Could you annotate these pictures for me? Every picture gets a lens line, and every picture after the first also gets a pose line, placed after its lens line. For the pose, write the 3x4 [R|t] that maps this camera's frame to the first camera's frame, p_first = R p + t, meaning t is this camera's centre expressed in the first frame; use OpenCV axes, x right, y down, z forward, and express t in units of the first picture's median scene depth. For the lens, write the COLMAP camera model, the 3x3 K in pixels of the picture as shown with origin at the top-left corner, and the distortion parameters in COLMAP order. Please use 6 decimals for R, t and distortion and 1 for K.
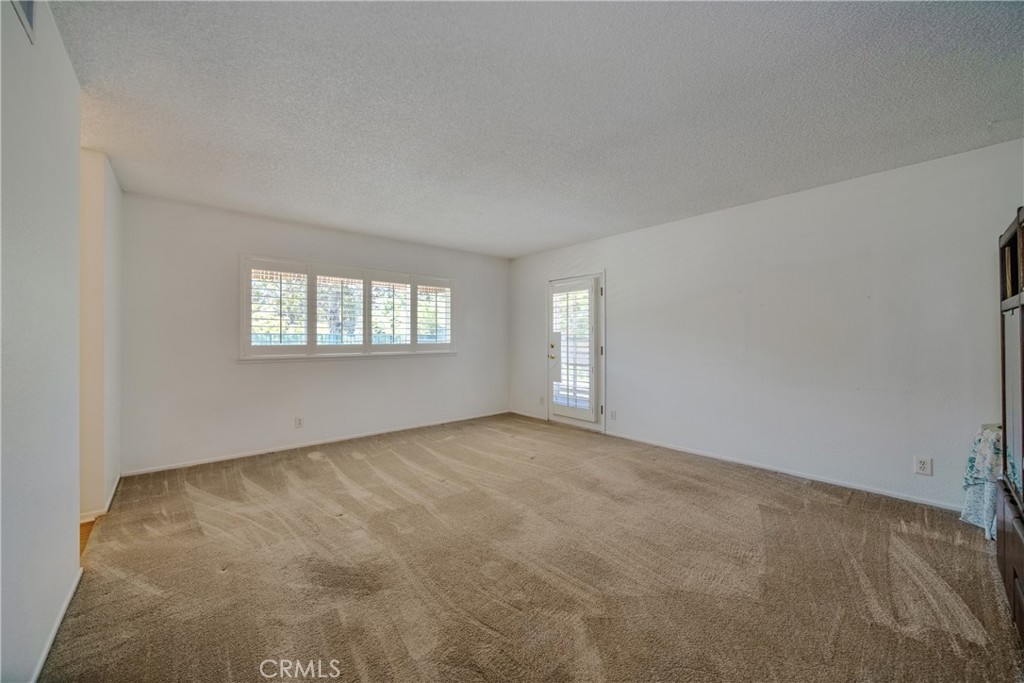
lens RADIAL K [[365.0, 0, 504.4], [0, 365.0, 336.3], [0, 0, 1]] dist [0.000065, -0.000085]
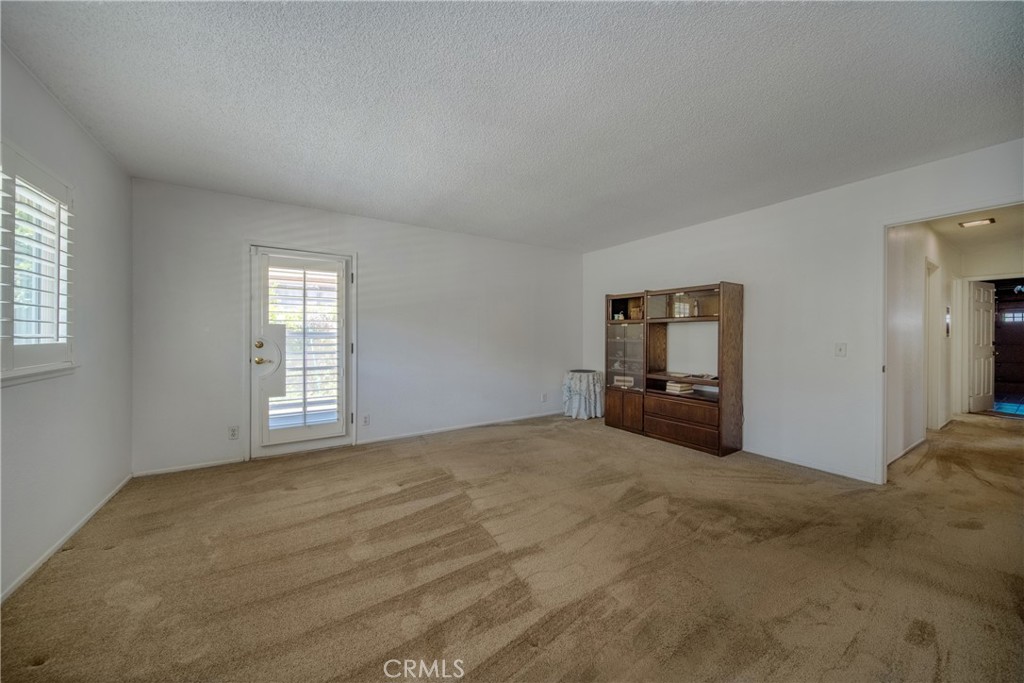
lens RADIAL K [[365.0, 0, 510.5], [0, 365.0, 340.6], [0, 0, 1]] dist [0.000065, -0.000085]
pose [[0.136053, -0.007668, 0.990672, -0.507924], [-0.006791, 0.999939, 0.008672, 0.011318], [-0.990678, -0.007907, 0.135993, 0.510166]]
